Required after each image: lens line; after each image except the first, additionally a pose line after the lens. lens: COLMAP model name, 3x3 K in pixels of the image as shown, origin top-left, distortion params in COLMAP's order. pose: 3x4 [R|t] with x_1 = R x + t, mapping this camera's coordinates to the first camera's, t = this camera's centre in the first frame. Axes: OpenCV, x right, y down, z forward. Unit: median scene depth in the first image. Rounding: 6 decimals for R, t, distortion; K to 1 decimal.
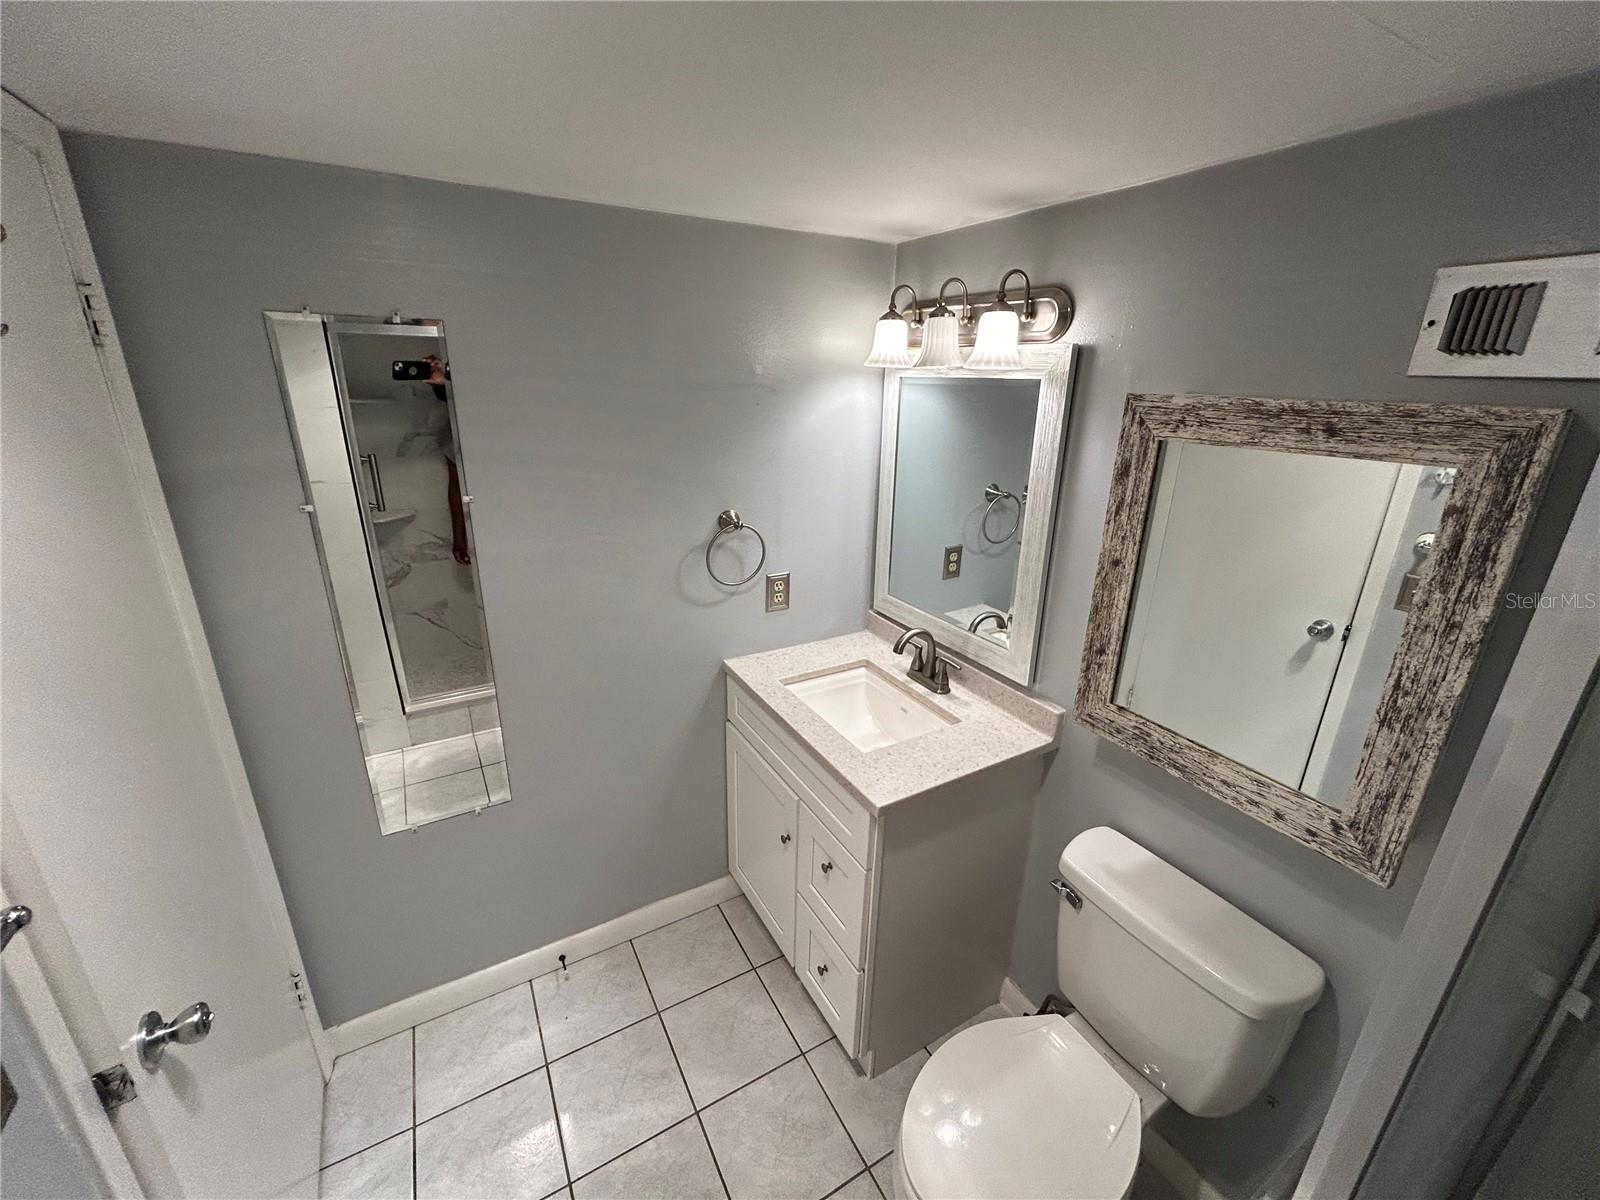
lens RADIAL K [[645.2, 0, 800.0], [0, 645.2, 600.0], [0, 0, 1]] dist [-0.013439, 0.000233]
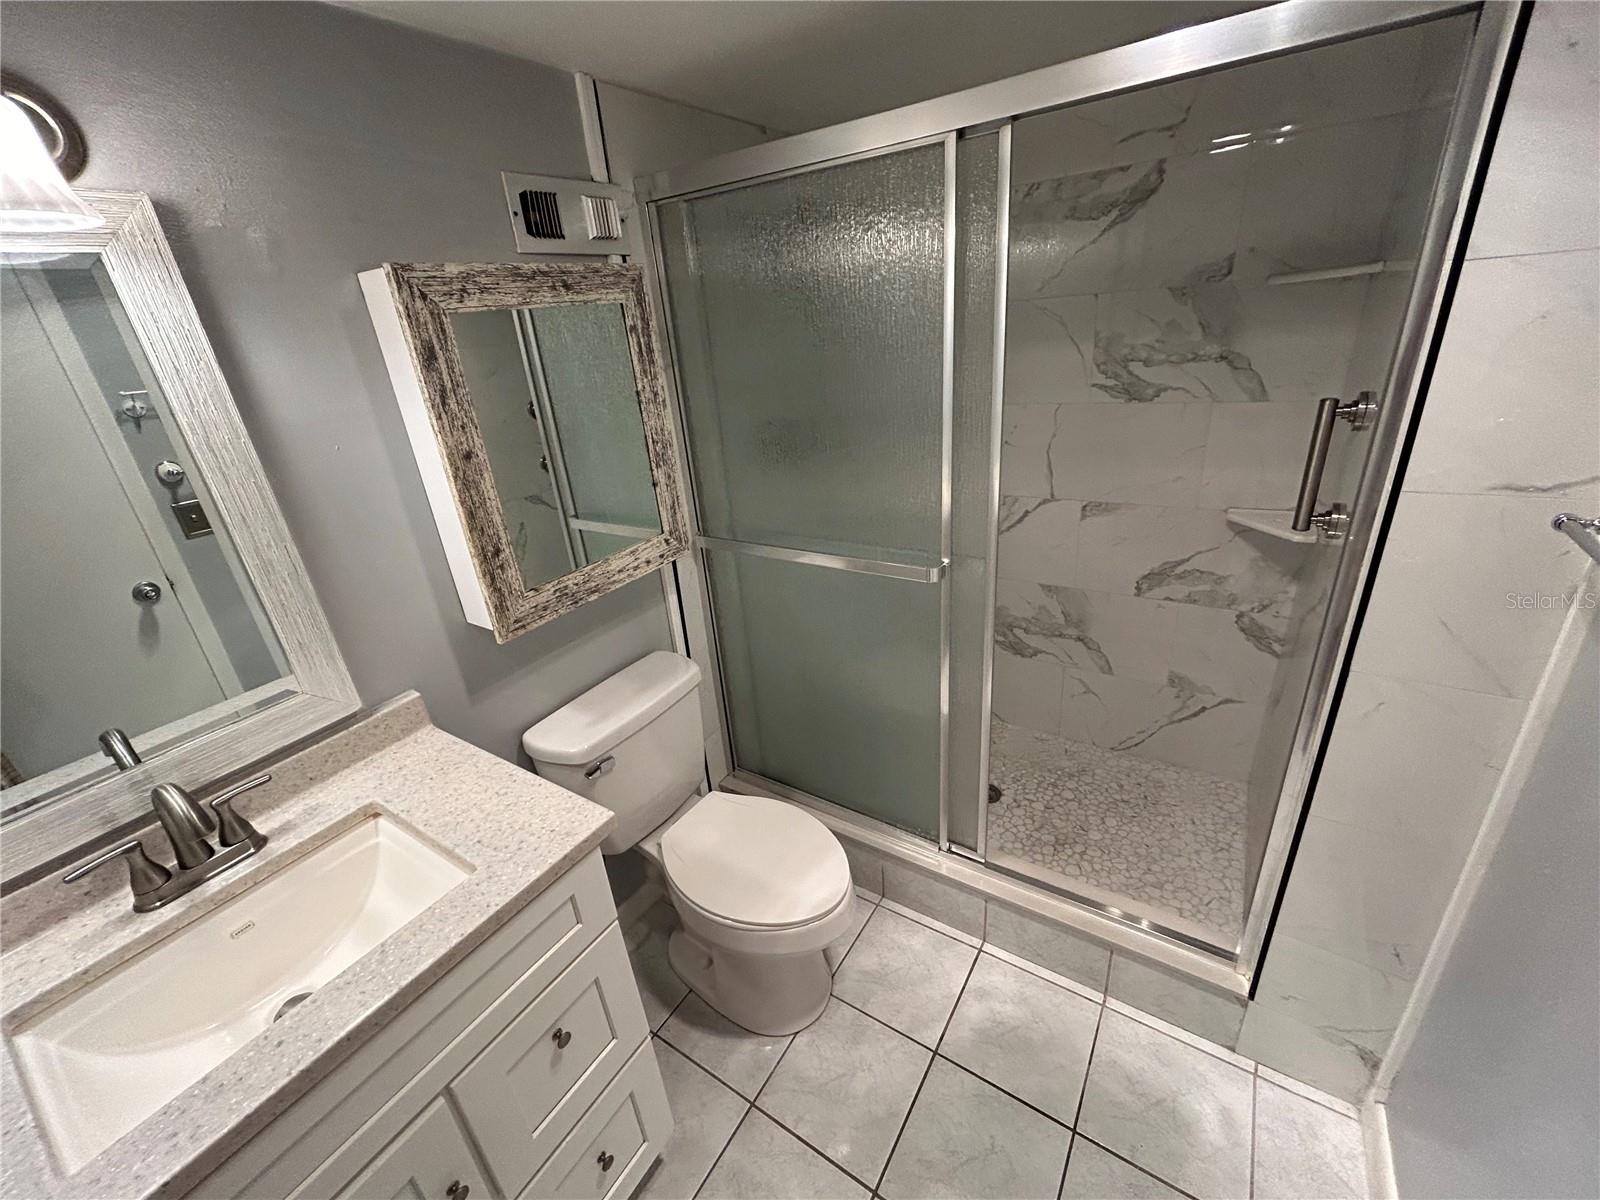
lens RADIAL K [[645.2, 0, 800.0], [0, 645.2, 600.0], [0, 0, 1]] dist [-0.013439, 0.000233]
pose [[-0.454827, -0.342170, 0.822224, -0.597839], [0.363899, 0.771251, 0.522254, -0.220344], [-0.812840, 0.536742, -0.226270, 0.987175]]
